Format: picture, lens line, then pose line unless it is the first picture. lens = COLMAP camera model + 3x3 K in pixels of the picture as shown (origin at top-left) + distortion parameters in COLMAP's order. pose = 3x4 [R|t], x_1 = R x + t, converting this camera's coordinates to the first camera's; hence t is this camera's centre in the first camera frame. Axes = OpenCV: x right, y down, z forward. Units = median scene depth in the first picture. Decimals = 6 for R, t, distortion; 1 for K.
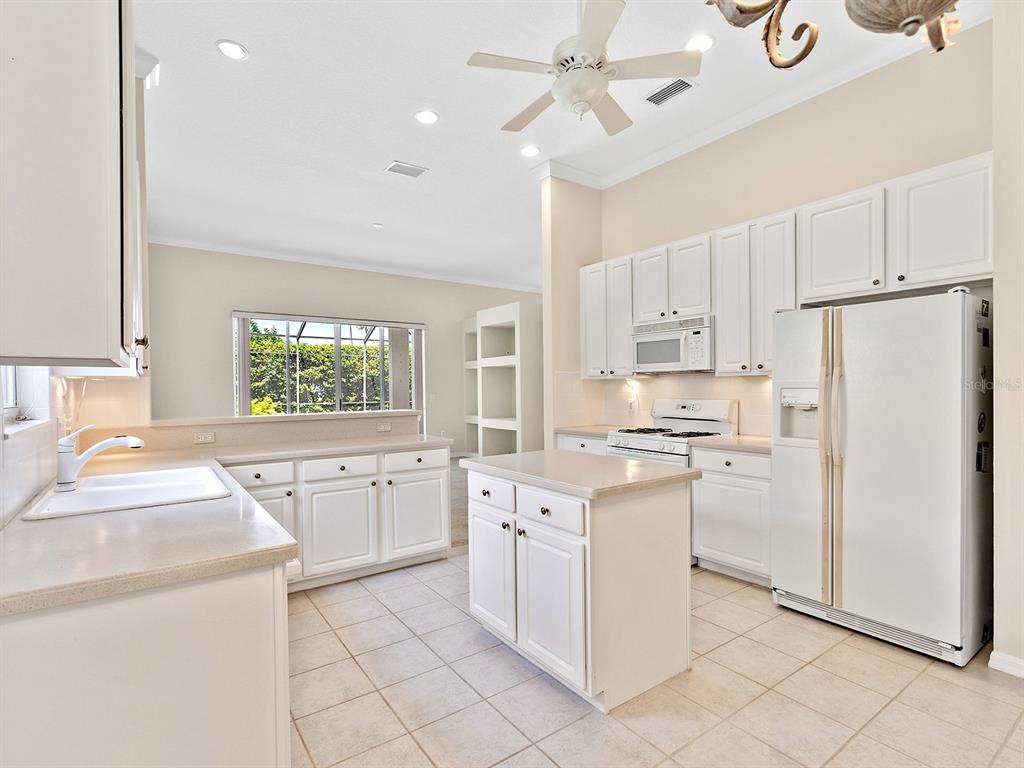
lens RADIAL K [[512.8, 0, 517.6], [0, 512.8, 389.9], [0, 0, 1]] dist [-0.000428, 0.000509]
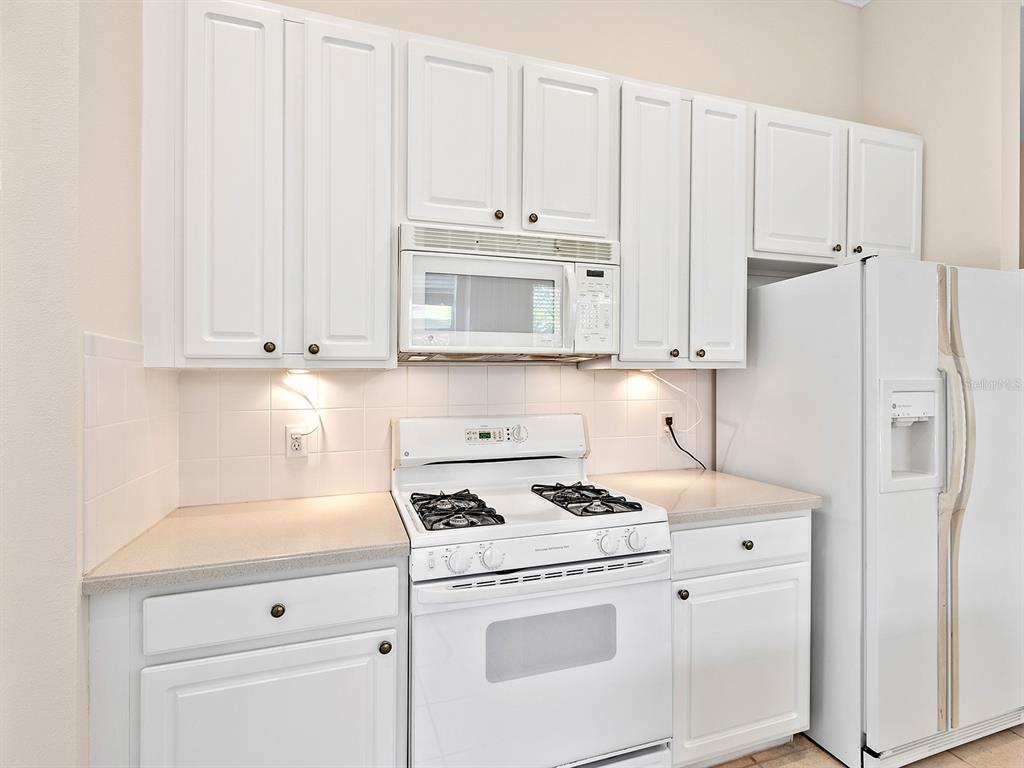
lens RADIAL K [[512.8, 0, 521.5], [0, 512.8, 374.2], [0, 0, 1]] dist [-0.000428, 0.000509]
pose [[0.296277, 0.017794, 0.954936, -0.103722], [0.012902, 0.999661, -0.022630, -0.009954], [-0.955015, 0.019025, 0.295947, 0.862489]]
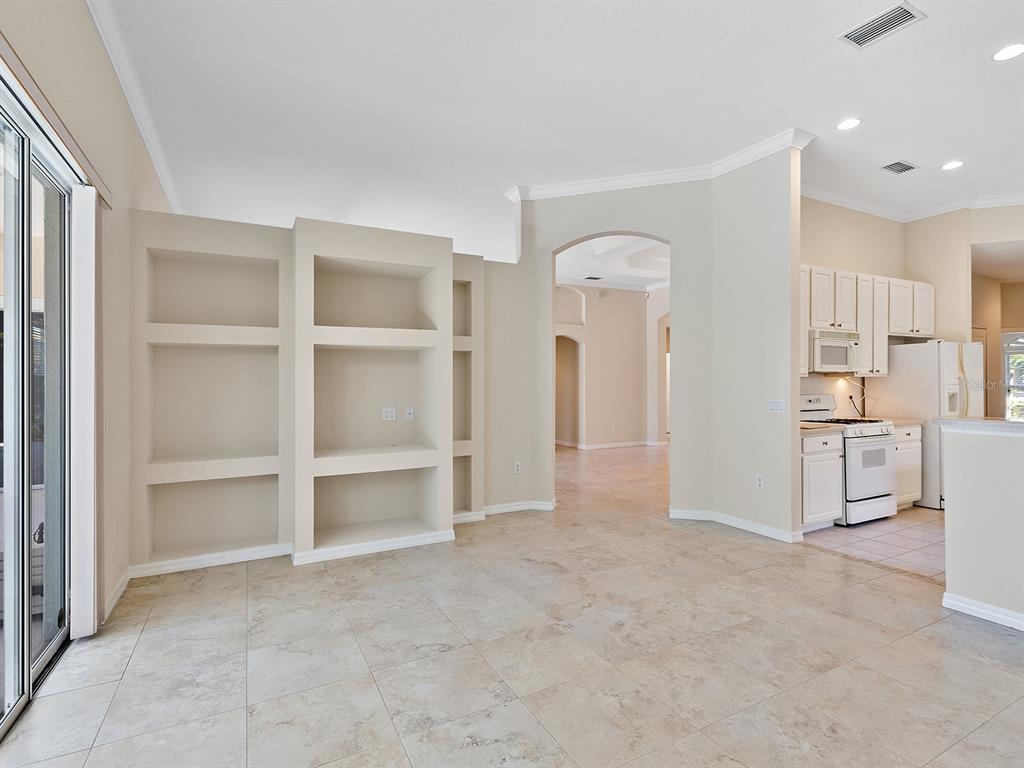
lens RADIAL K [[512.8, 0, 505.7], [0, 512.8, 378.5], [0, 0, 1]] dist [-0.000428, 0.000509]
pose [[0.141463, 0.017095, 0.989796, -1.025465], [0.015687, 0.999687, -0.019508, -0.008869], [-0.989819, 0.018287, 0.141151, 1.596196]]
